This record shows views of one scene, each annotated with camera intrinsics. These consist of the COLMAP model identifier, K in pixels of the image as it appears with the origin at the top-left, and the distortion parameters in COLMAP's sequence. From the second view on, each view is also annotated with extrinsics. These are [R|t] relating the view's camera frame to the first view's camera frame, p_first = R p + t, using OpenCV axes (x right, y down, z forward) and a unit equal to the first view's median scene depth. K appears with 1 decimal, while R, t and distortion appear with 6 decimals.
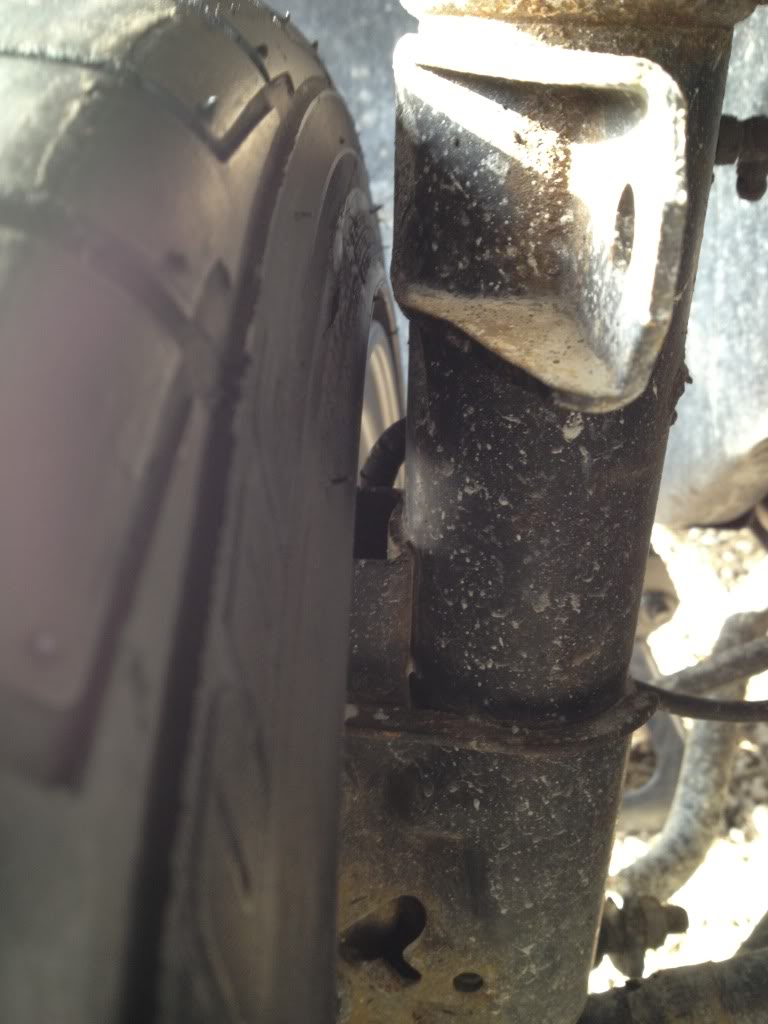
lens RADIAL K [[953.7, 0, 384.0], [0, 953.7, 512.0], [0, 0, 1]] dist [0.161388, -0.532462]
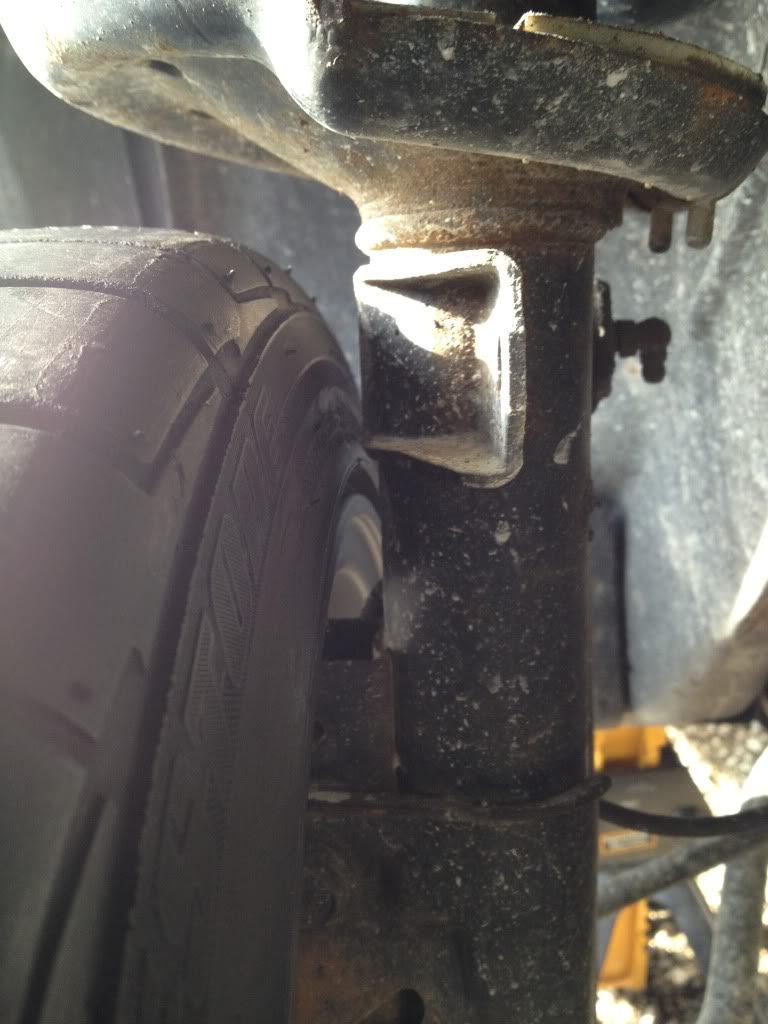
lens RADIAL K [[953.7, 0, 384.0], [0, 953.7, 512.0], [0, 0, 1]] dist [0.161388, -0.532462]
pose [[0.998188, -0.049397, -0.034370, 0.074699], [0.038158, 0.961192, -0.273228, 0.207519], [0.046533, 0.271421, 0.961335, -0.230274]]
